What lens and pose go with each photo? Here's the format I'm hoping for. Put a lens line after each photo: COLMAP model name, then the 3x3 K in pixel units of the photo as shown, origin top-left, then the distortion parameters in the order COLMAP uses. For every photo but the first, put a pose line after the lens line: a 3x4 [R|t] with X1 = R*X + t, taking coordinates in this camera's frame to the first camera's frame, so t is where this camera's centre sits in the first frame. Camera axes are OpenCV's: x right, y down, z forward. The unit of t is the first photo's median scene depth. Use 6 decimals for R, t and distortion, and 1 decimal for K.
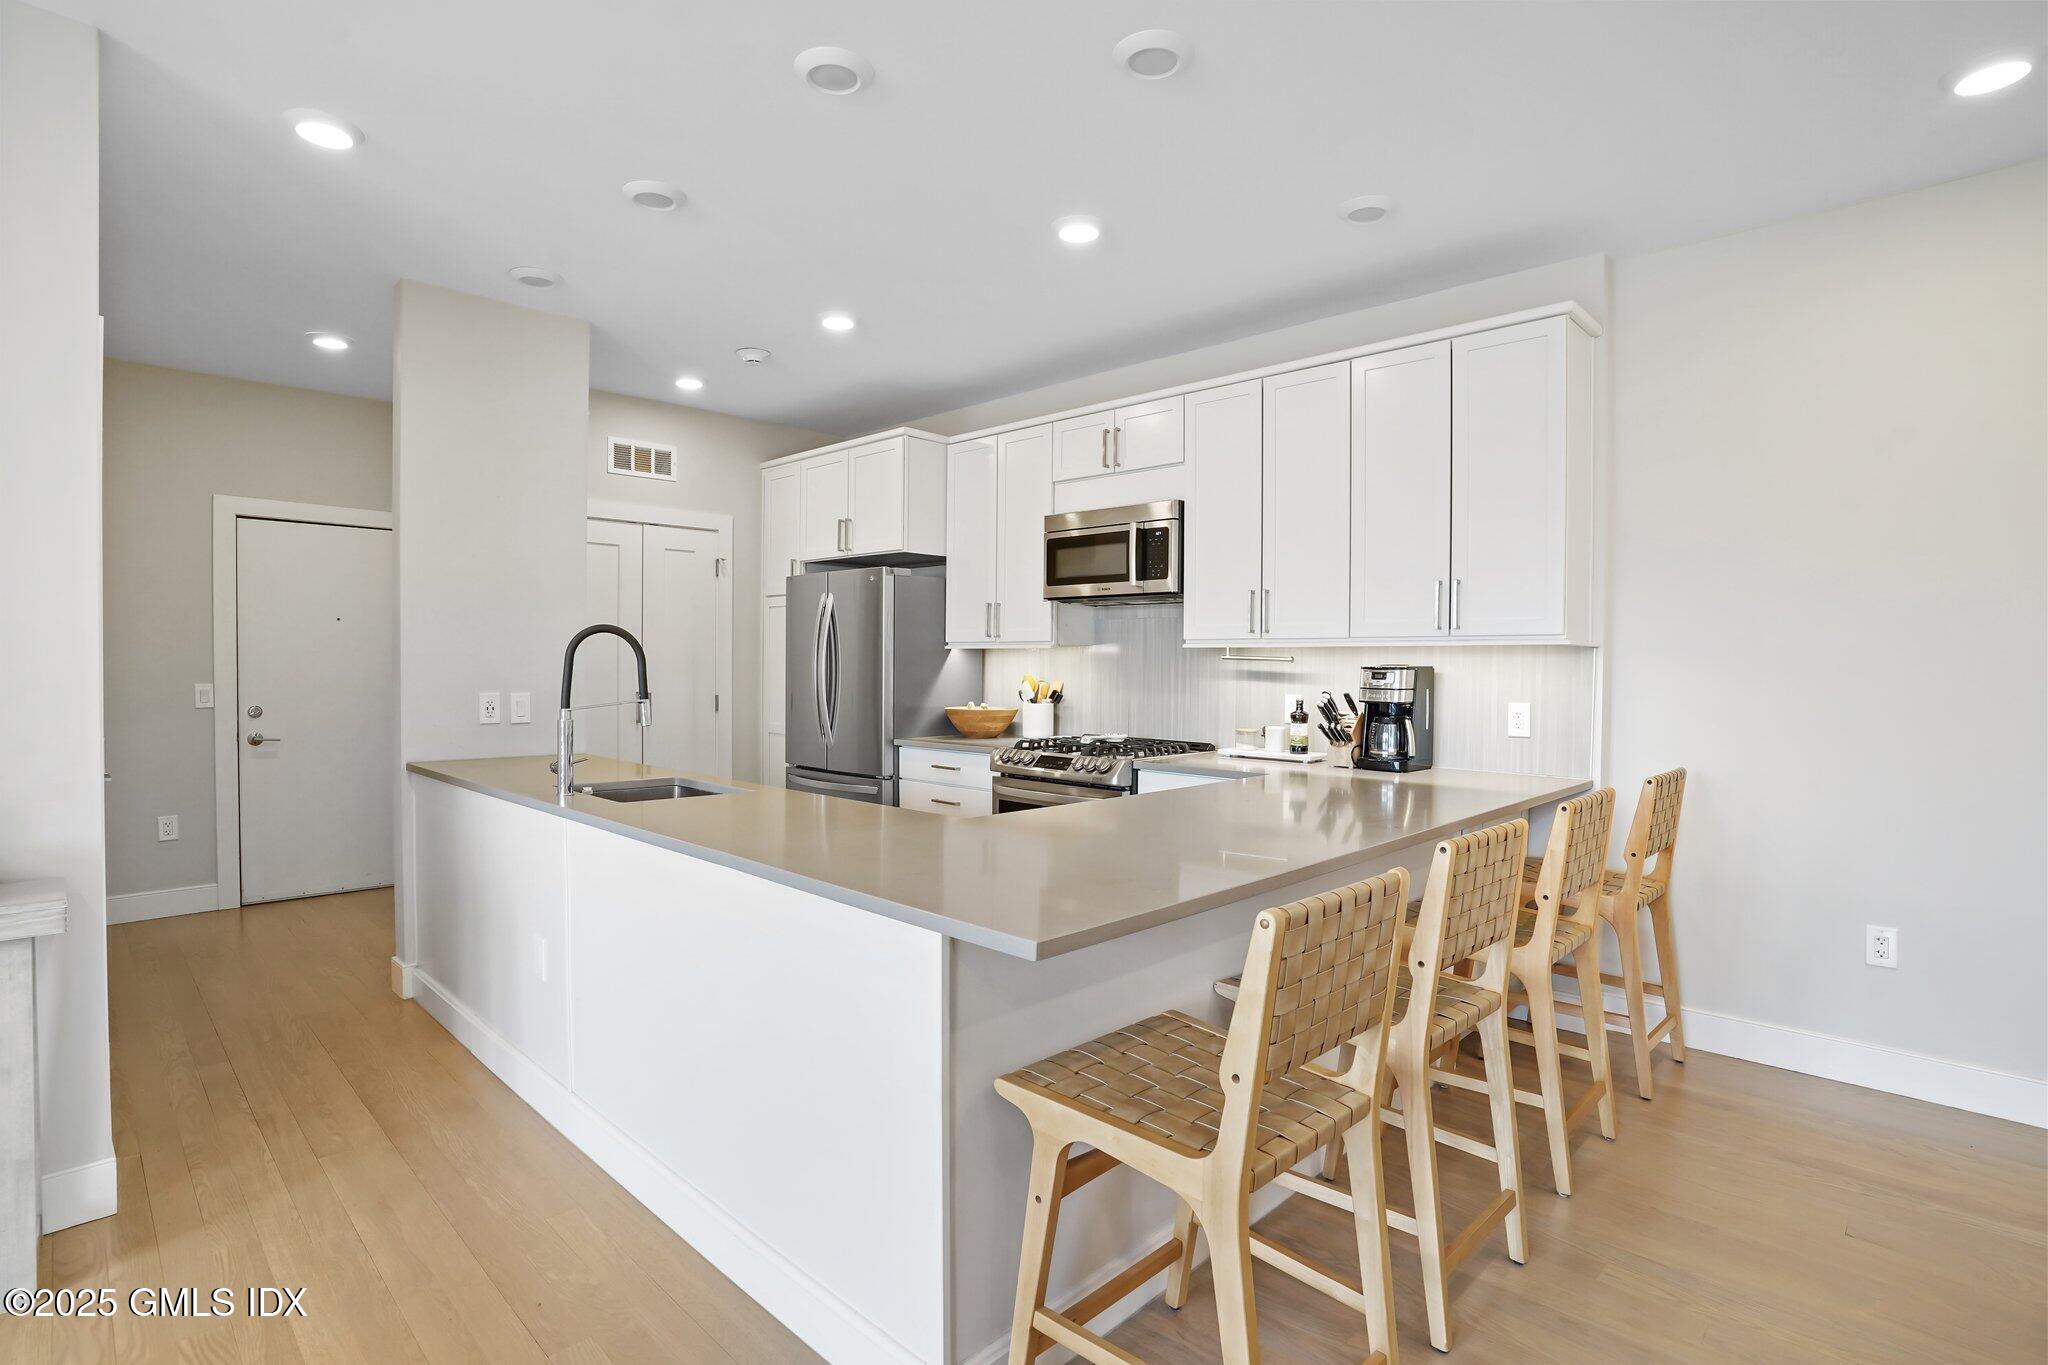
lens RADIAL K [[1012.1, 0, 1019.8], [0, 1012.1, 682.2], [0, 0, 1]] dist [-0.023317, 0.000426]
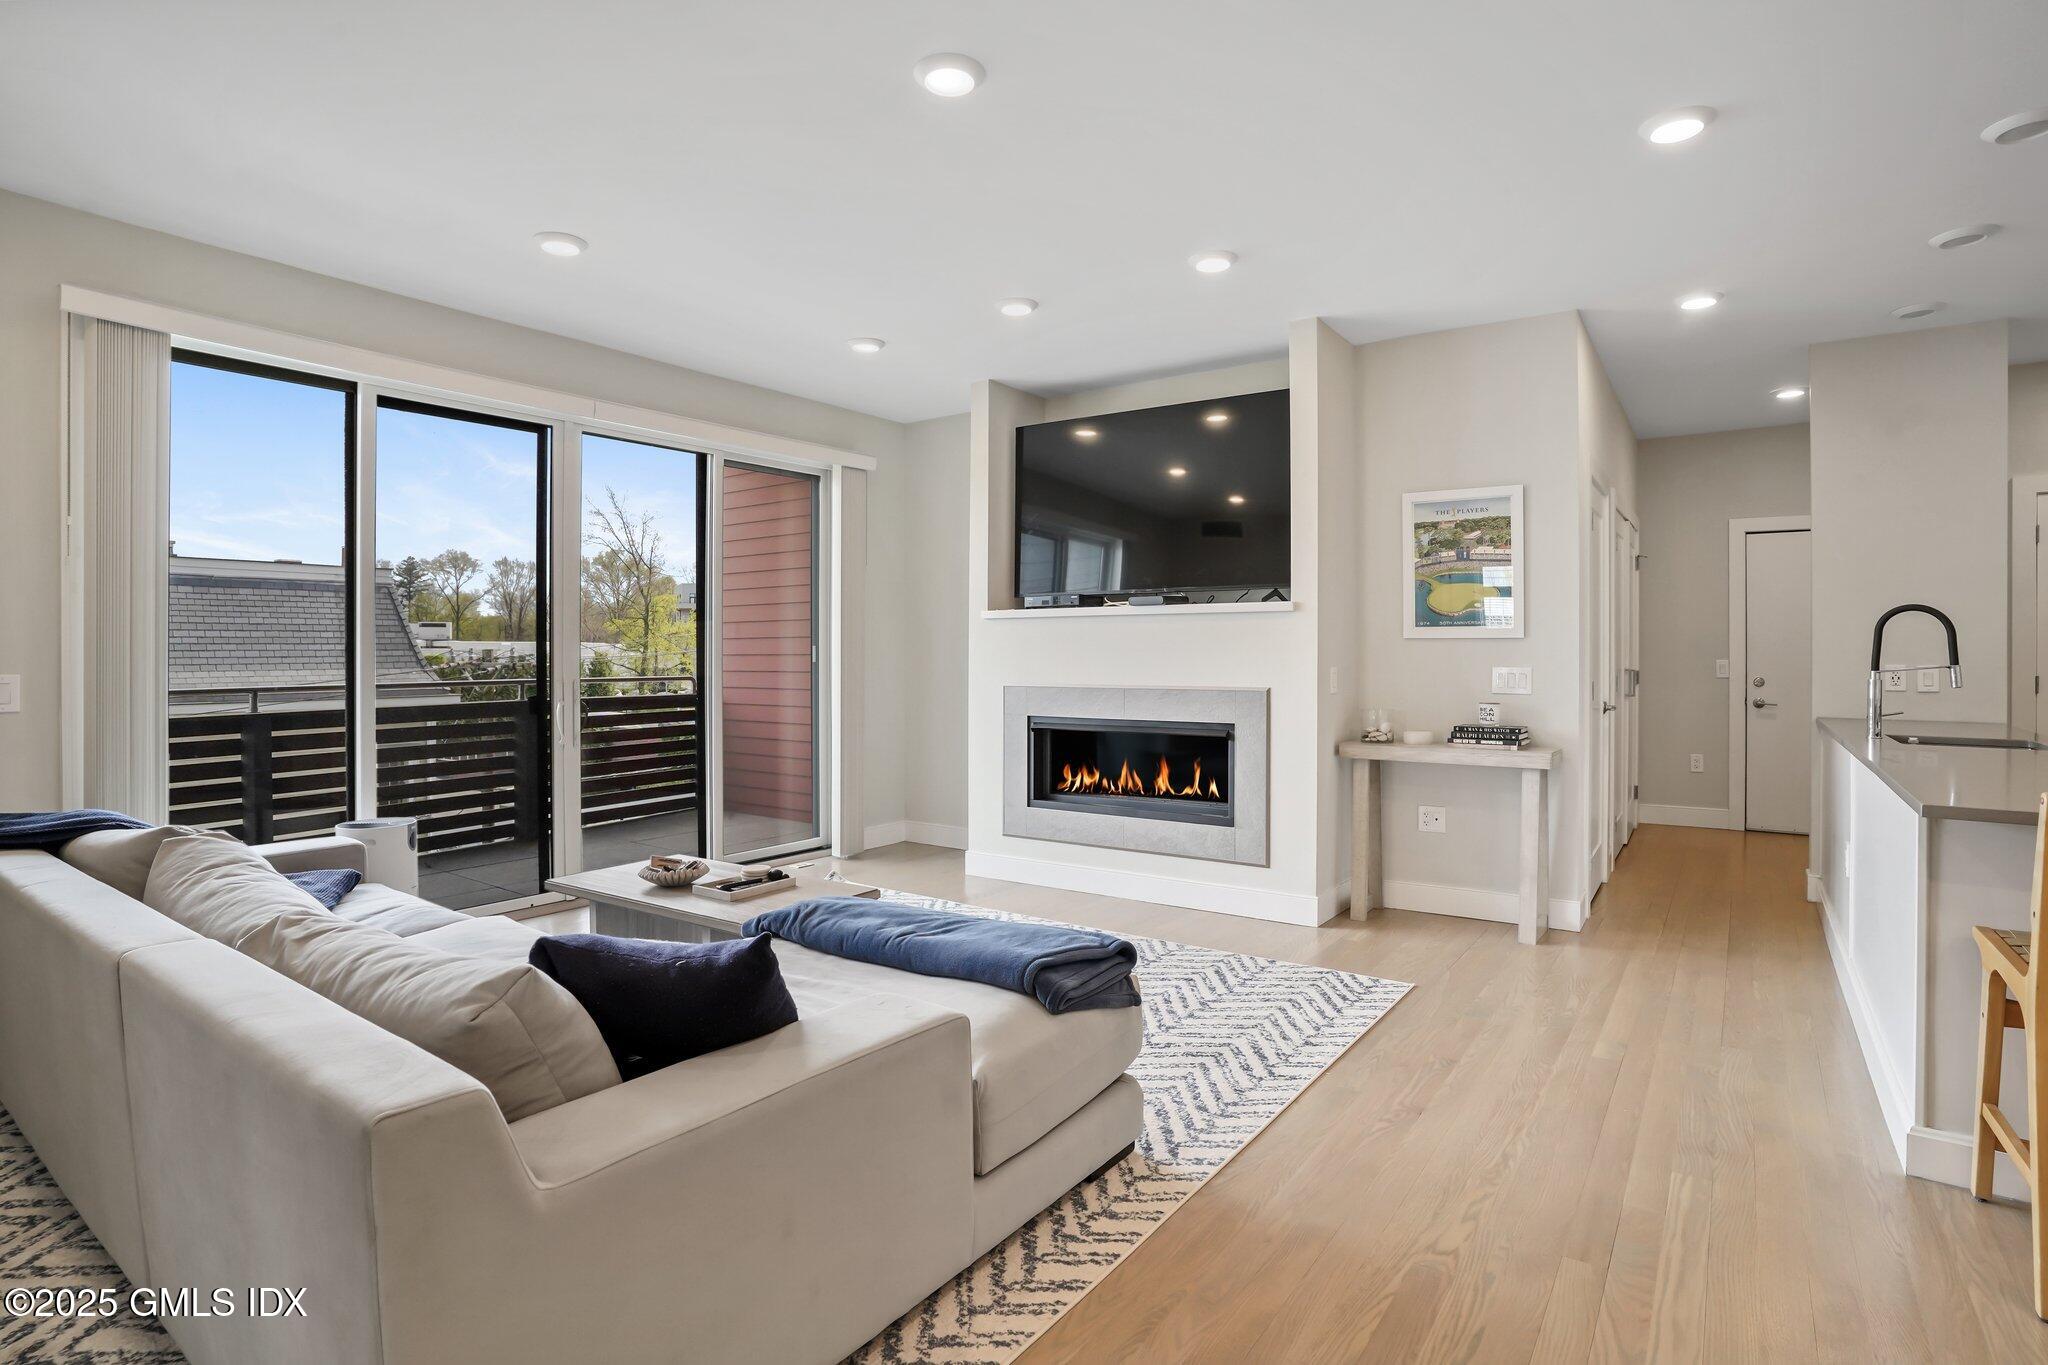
lens RADIAL K [[1012.1, 0, 1024.2], [0, 1012.1, 662.8], [0, 0, 1]] dist [-0.023317, 0.000426]
pose [[0.171045, 0.005609, -0.985247, 0.349304], [-0.017151, 0.999849, 0.002715, 0.017690], [0.985114, 0.016433, 0.171116, -0.161537]]
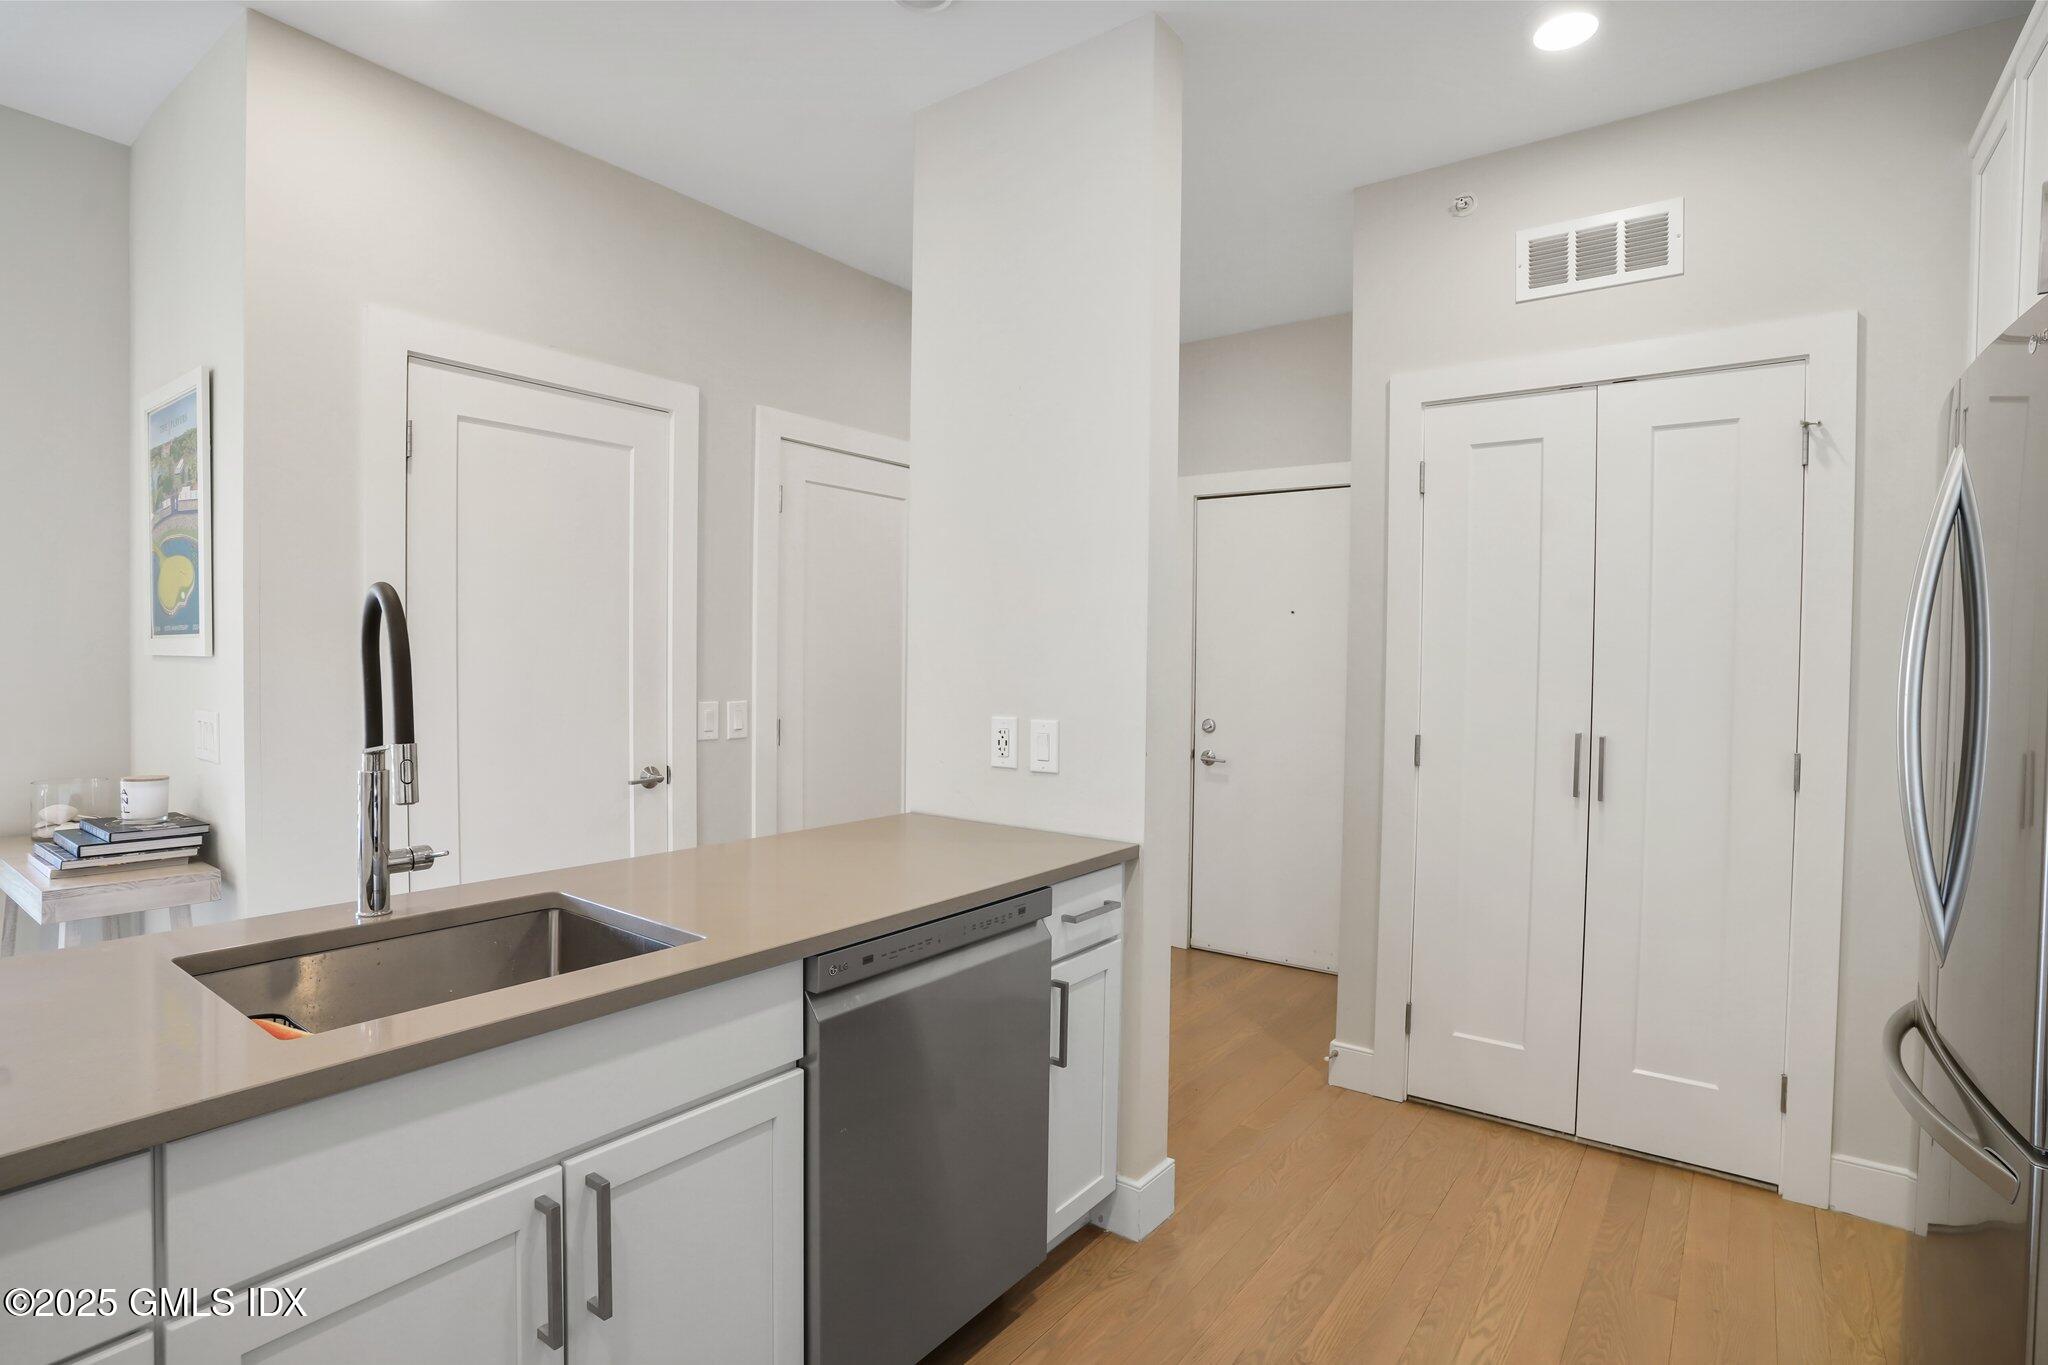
lens RADIAL K [[1012.1, 0, 1018.7], [0, 1012.1, 674.7], [0, 0, 1]] dist [-0.023317, 0.000426]
pose [[0.141898, 0.011359, -0.989816, 0.068123], [-0.028596, 0.999564, 0.007371, -0.015931], [0.989468, 0.027259, 0.142161, 0.718905]]
